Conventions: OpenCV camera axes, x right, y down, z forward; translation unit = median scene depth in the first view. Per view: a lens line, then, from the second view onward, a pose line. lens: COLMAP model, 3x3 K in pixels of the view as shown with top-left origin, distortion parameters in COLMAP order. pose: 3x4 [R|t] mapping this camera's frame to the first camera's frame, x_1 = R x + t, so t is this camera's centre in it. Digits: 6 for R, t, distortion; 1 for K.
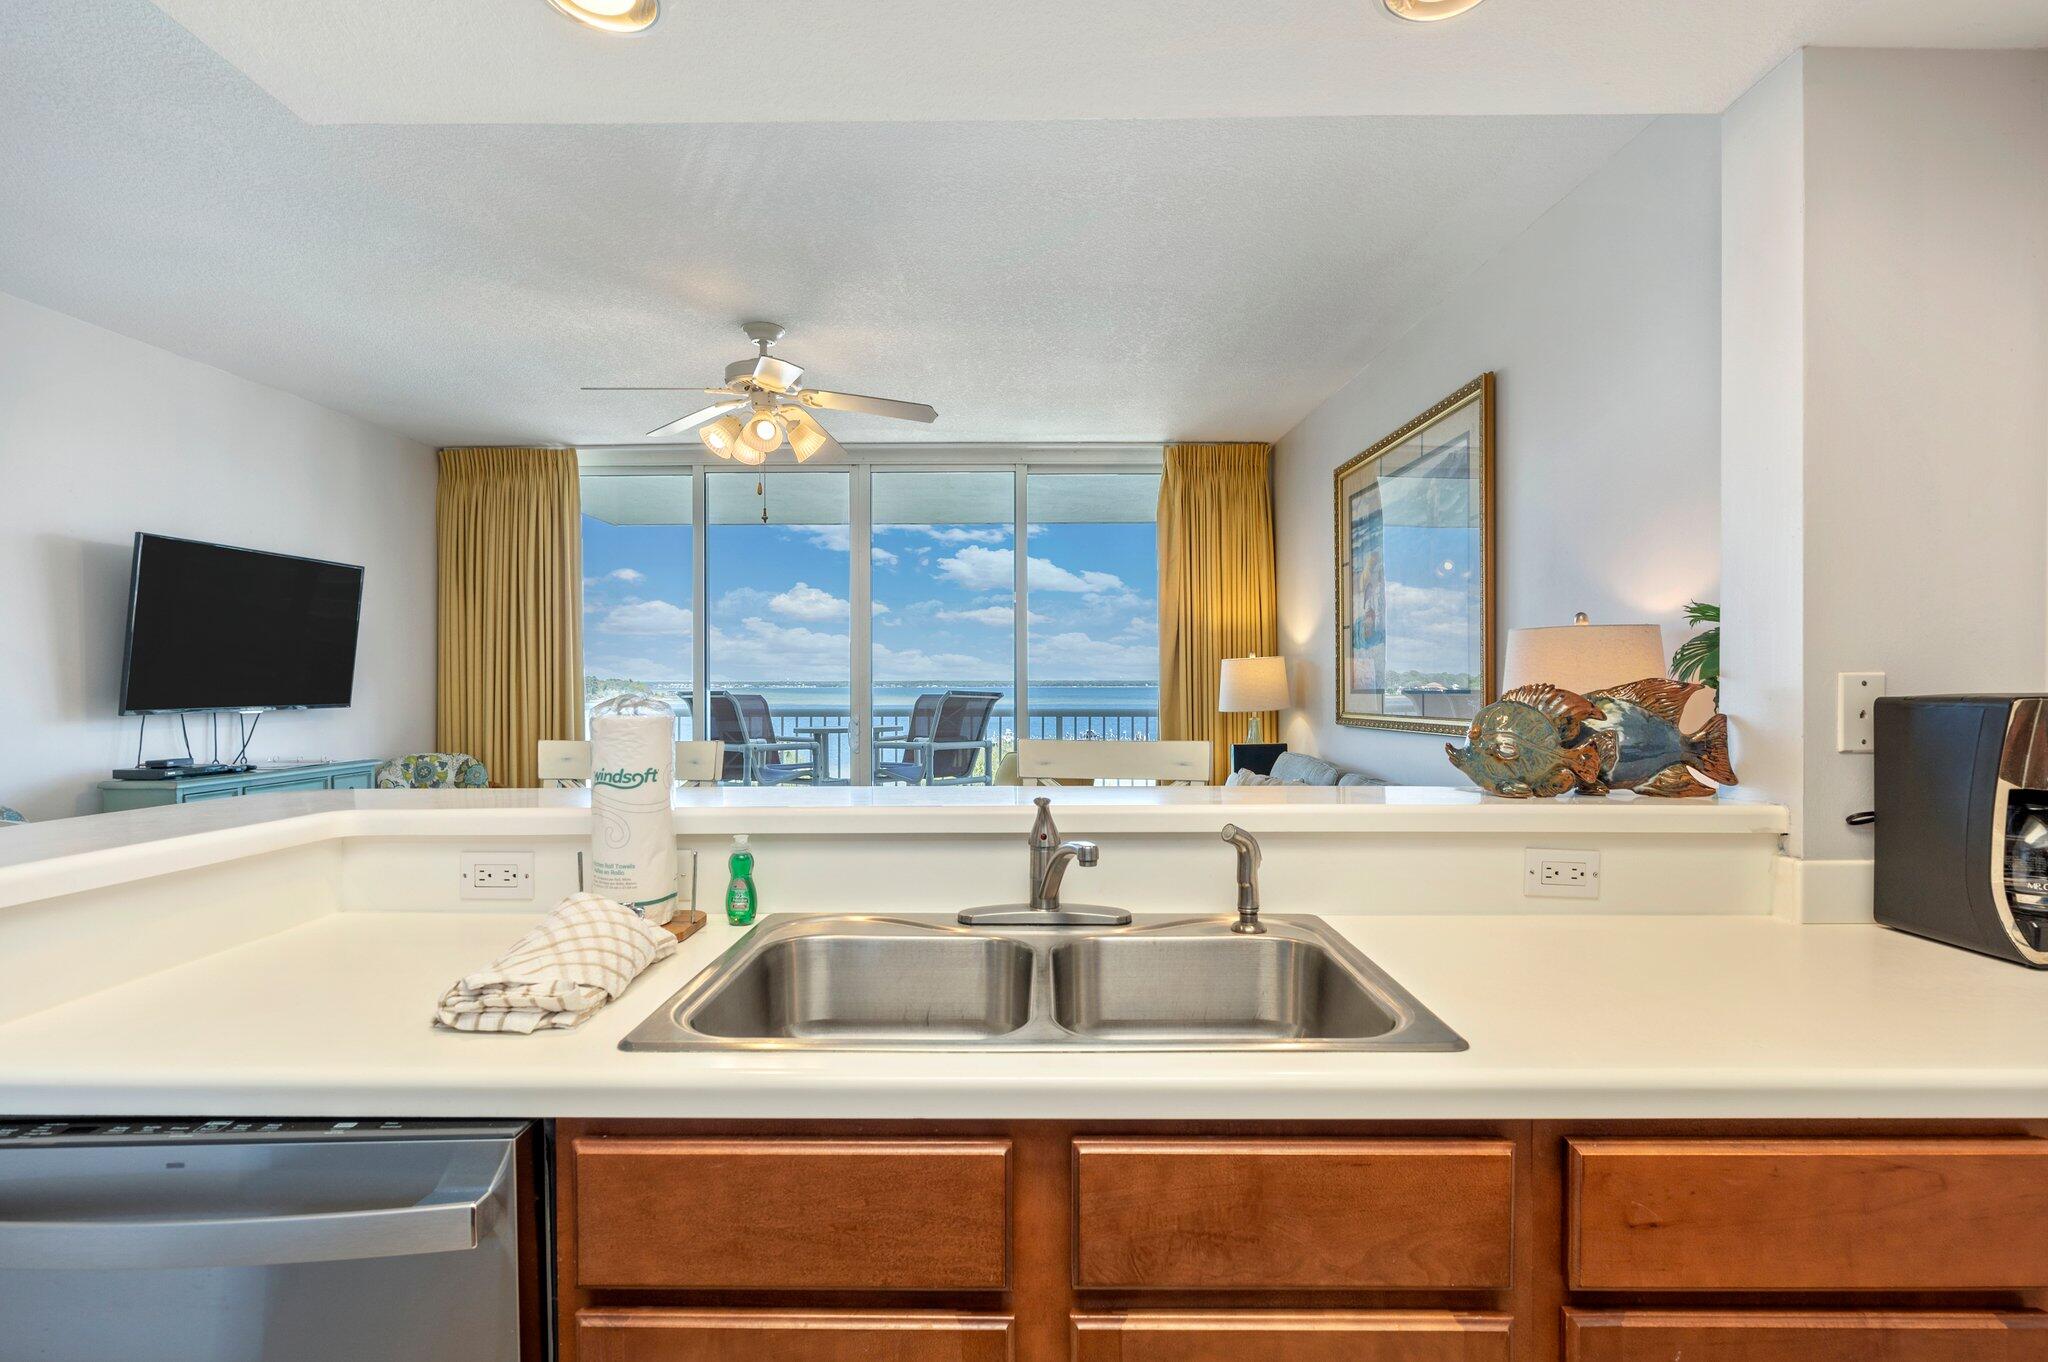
lens RADIAL K [[1026.3, 0, 1009.2], [0, 1026.3, 695.6], [0, 0, 1]] dist [-0.014154, 0.001014]
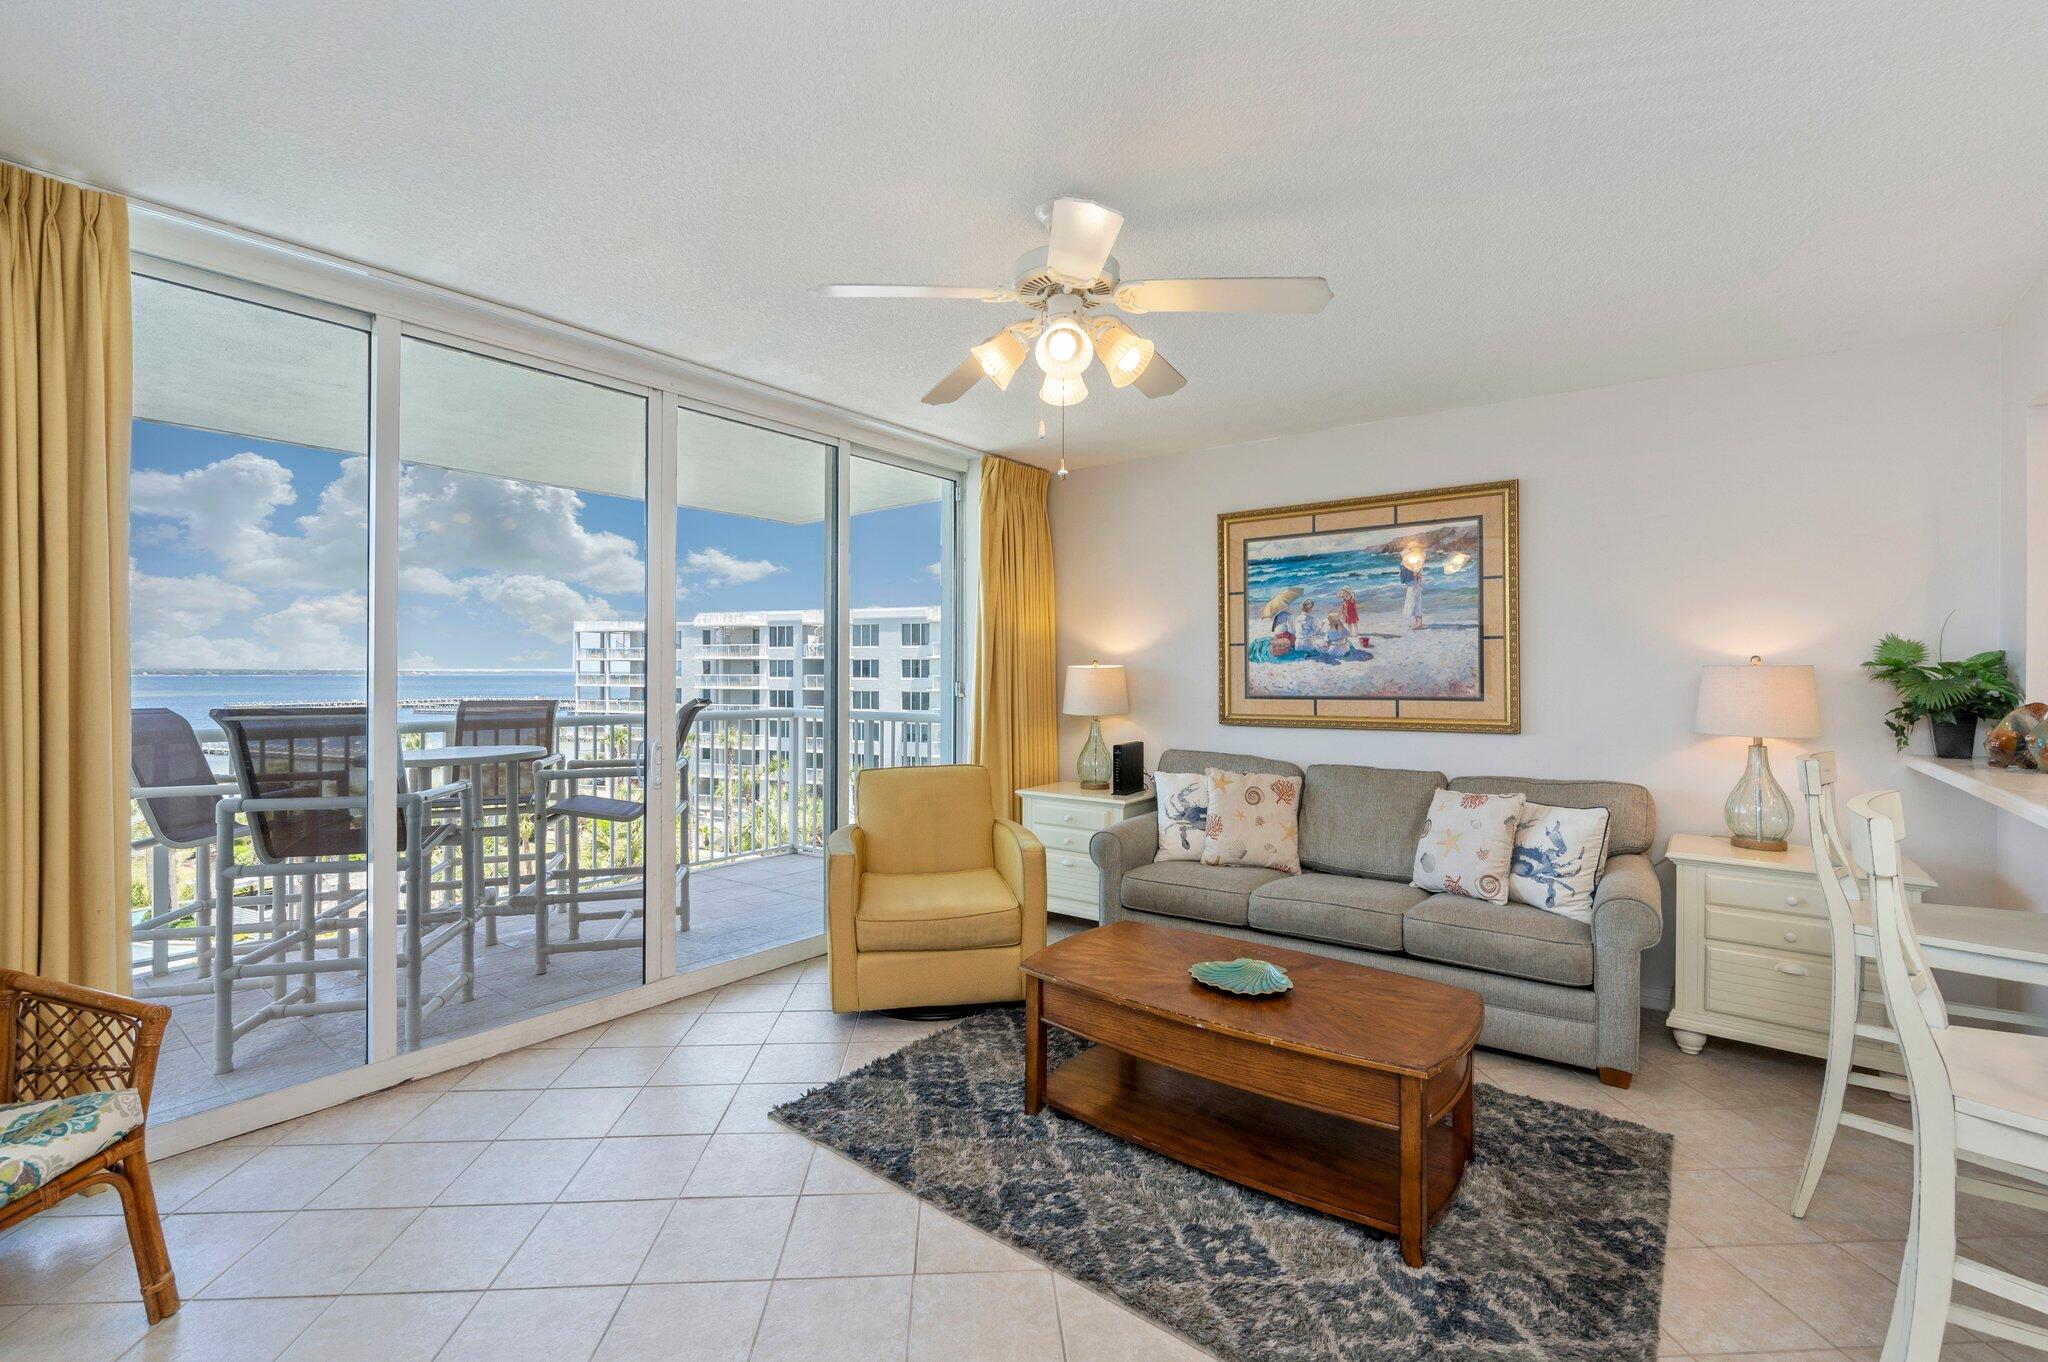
lens RADIAL K [[883.7, 0, 1013.2], [0, 883.7, 674.2], [0, 0, 1]] dist [0.003204, 0.001389]
pose [[0.618717, 0.003743, 0.785605, -0.536073], [0.002214, 0.999976, -0.006508, -0.023331], [-0.785610, 0.005766, 0.618695, 0.473076]]
